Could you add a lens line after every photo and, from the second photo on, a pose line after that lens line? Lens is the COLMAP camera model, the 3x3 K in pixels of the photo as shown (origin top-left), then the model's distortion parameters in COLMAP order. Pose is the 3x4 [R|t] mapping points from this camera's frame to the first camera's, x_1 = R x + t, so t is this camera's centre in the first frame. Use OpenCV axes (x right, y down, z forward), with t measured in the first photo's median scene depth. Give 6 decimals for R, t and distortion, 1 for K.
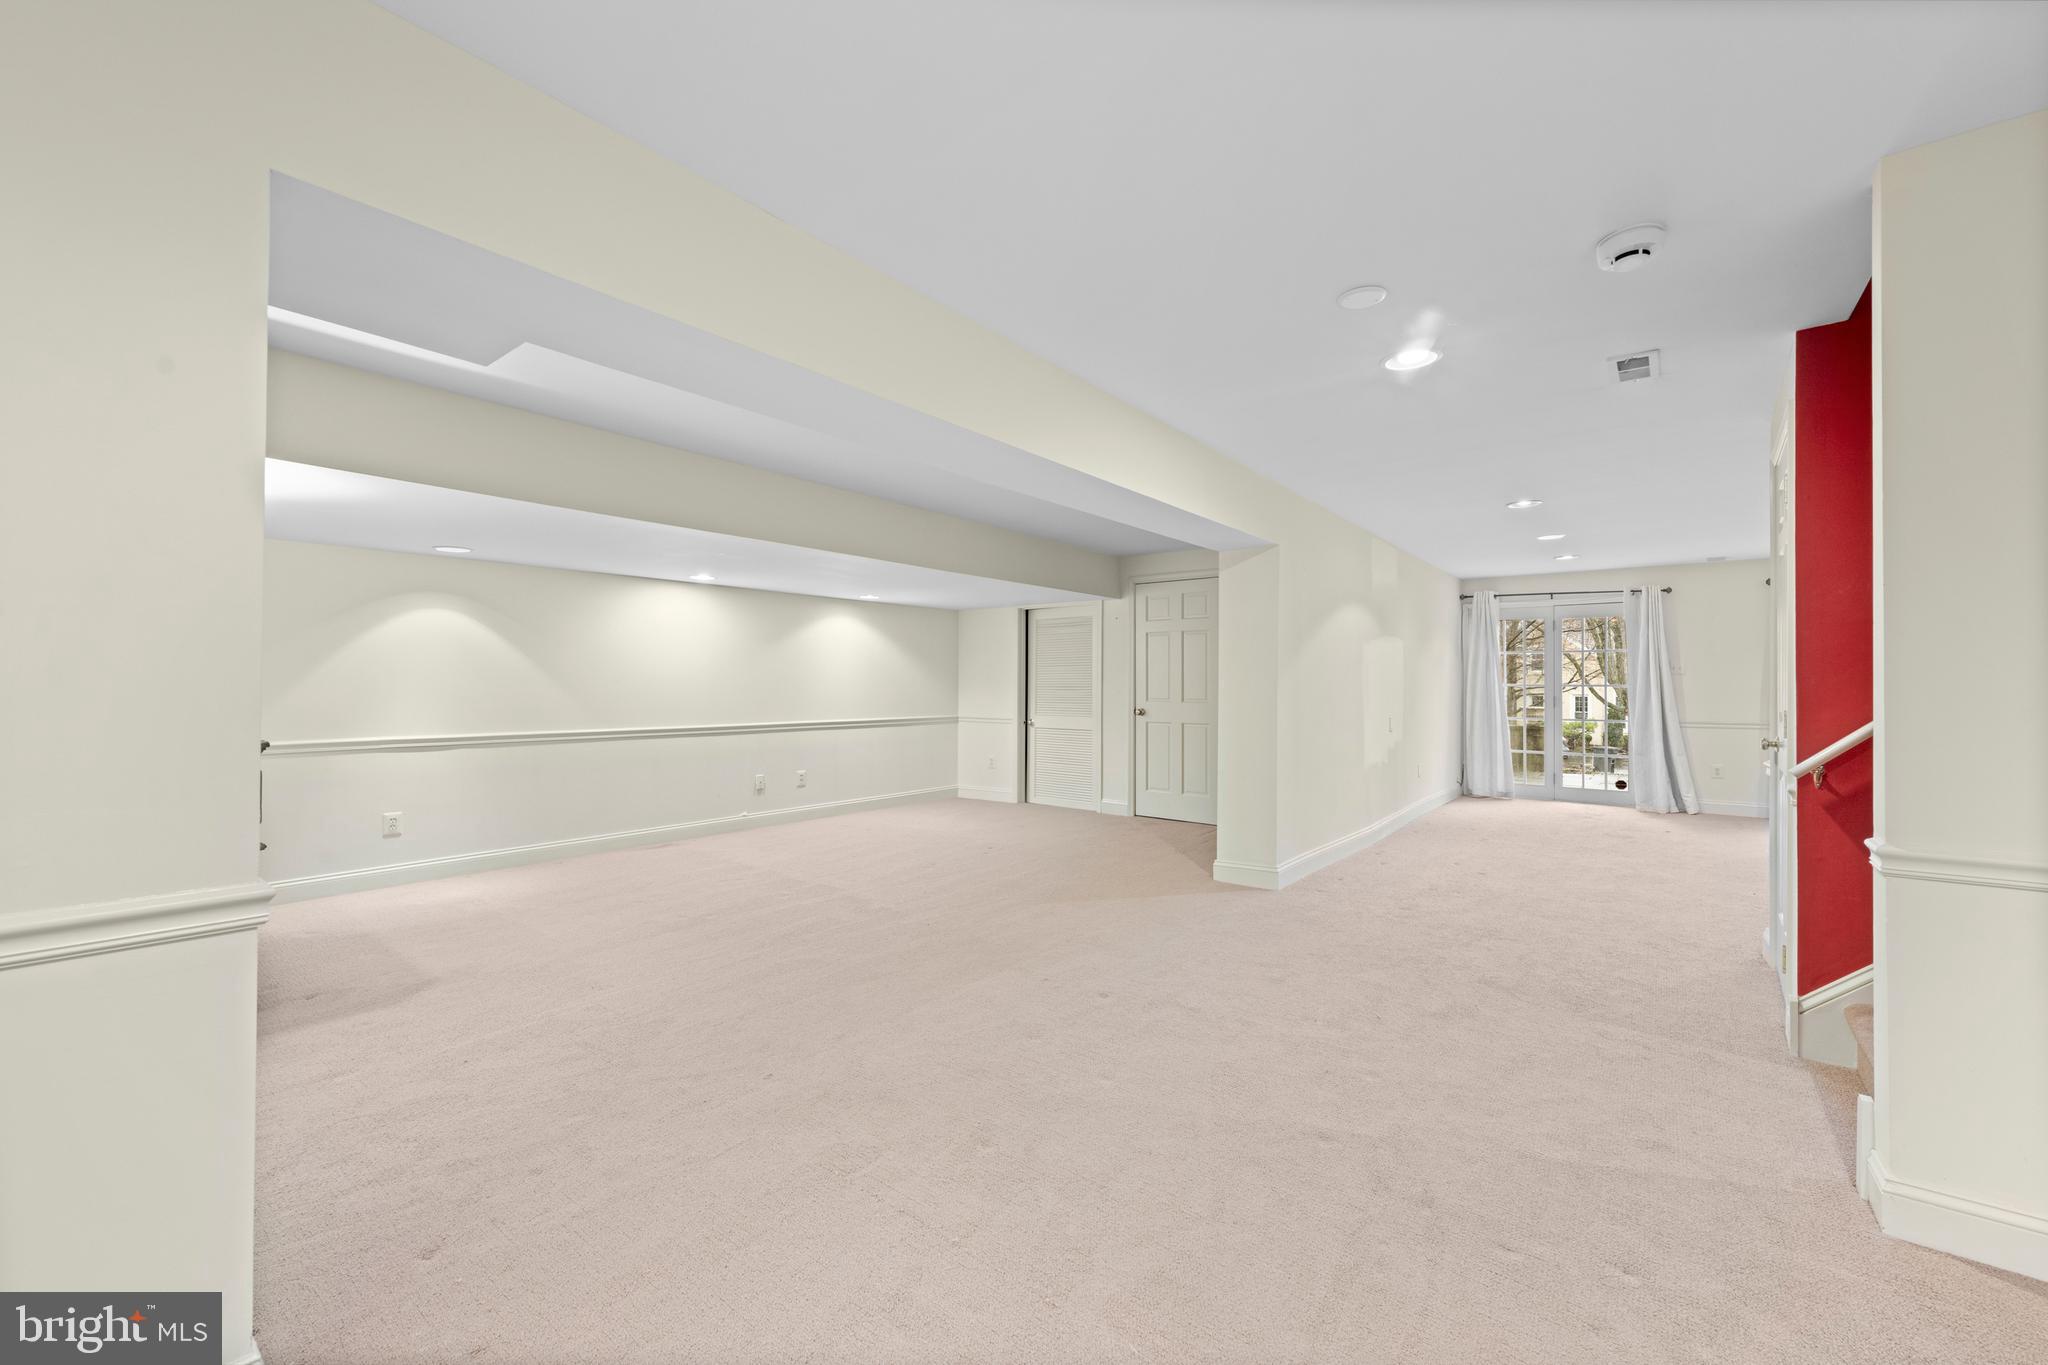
lens RADIAL K [[812.0, 0, 1017.7], [0, 812.0, 685.0], [0, 0, 1]] dist [-0.000687, 0.000059]
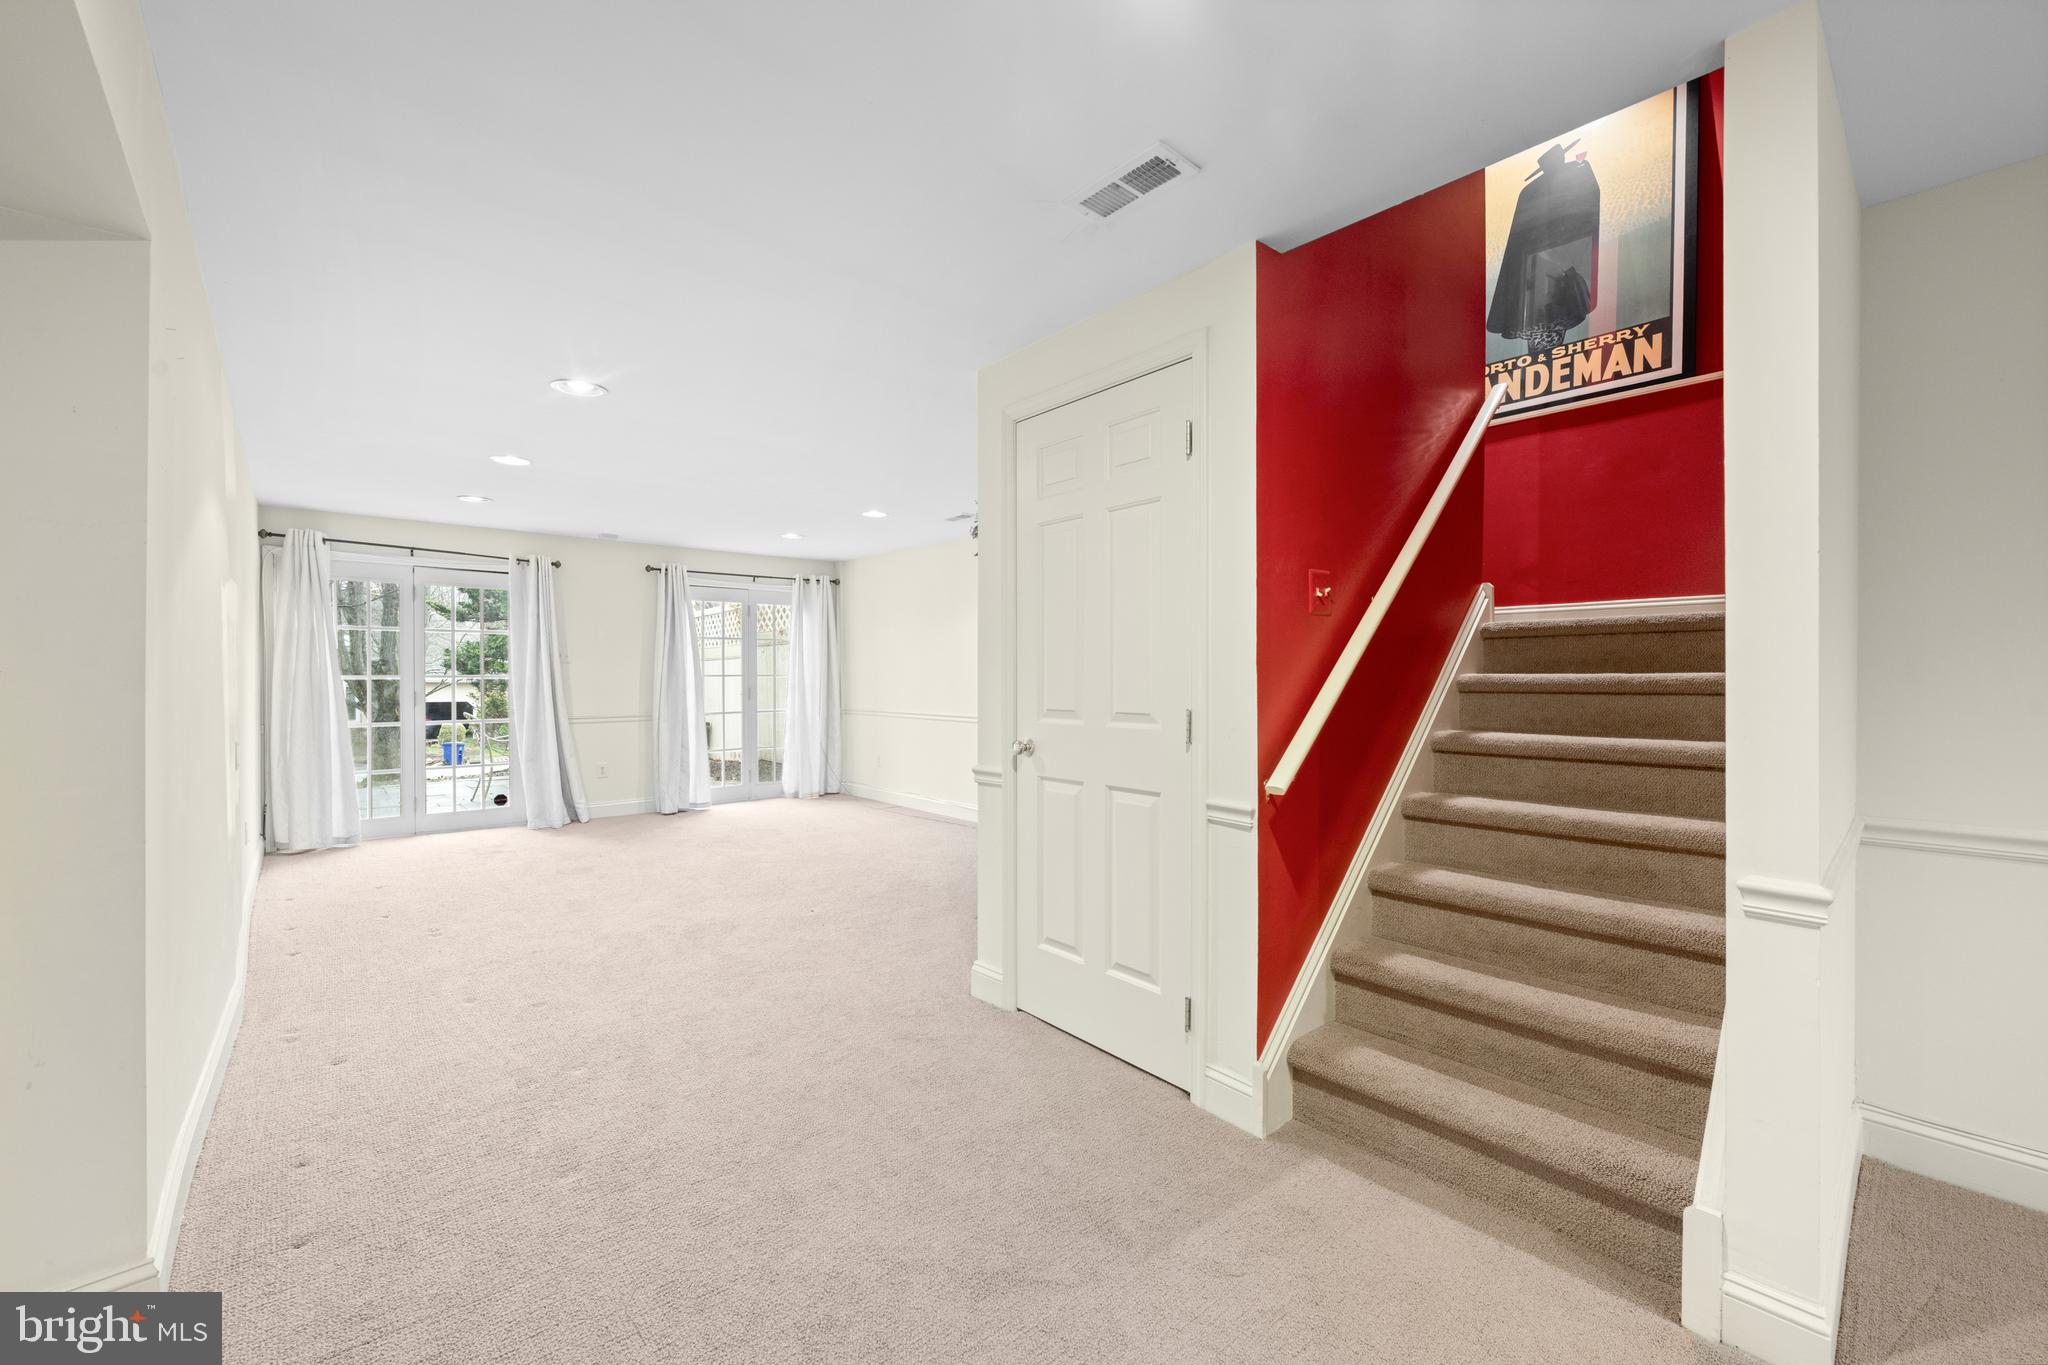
lens RADIAL K [[812.0, 0, 1010.2], [0, 812.0, 674.0], [0, 0, 1]] dist [-0.000687, 0.000059]
pose [[0.171021, -0.001627, 0.985266, 0.038840], [0.002793, 0.999995, 0.001166, -0.000995], [-0.985263, 0.002553, 0.171024, 0.355247]]
